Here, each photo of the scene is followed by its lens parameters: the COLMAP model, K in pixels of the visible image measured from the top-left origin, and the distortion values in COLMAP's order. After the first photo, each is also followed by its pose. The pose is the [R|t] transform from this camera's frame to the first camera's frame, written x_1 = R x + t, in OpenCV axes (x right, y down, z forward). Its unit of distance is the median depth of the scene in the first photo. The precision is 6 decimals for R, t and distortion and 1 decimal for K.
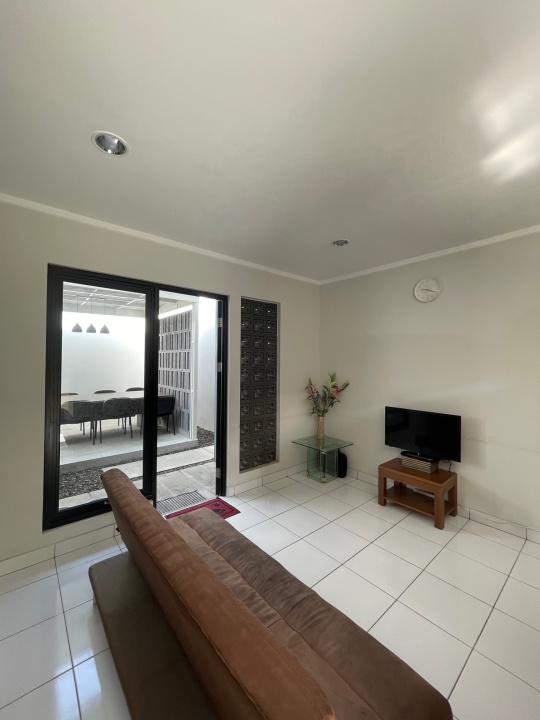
lens RADIAL K [[291.3, 0, 265.4], [0, 291.3, 359.9], [0, 0, 1]] dist [0.002189, -0.001555]
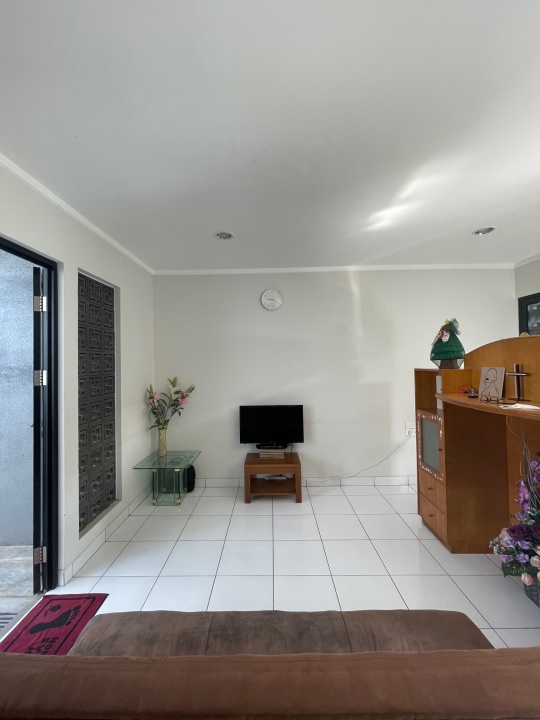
lens RADIAL K [[291.3, 0, 266.5], [0, 291.3, 359.2], [0, 0, 1]] dist [0.002189, -0.001555]
pose [[0.655128, -0.011986, 0.755422, -0.299034], [0.021124, 0.999774, -0.002457, -0.002763], [-0.755222, 0.017567, 0.655233, 0.247098]]
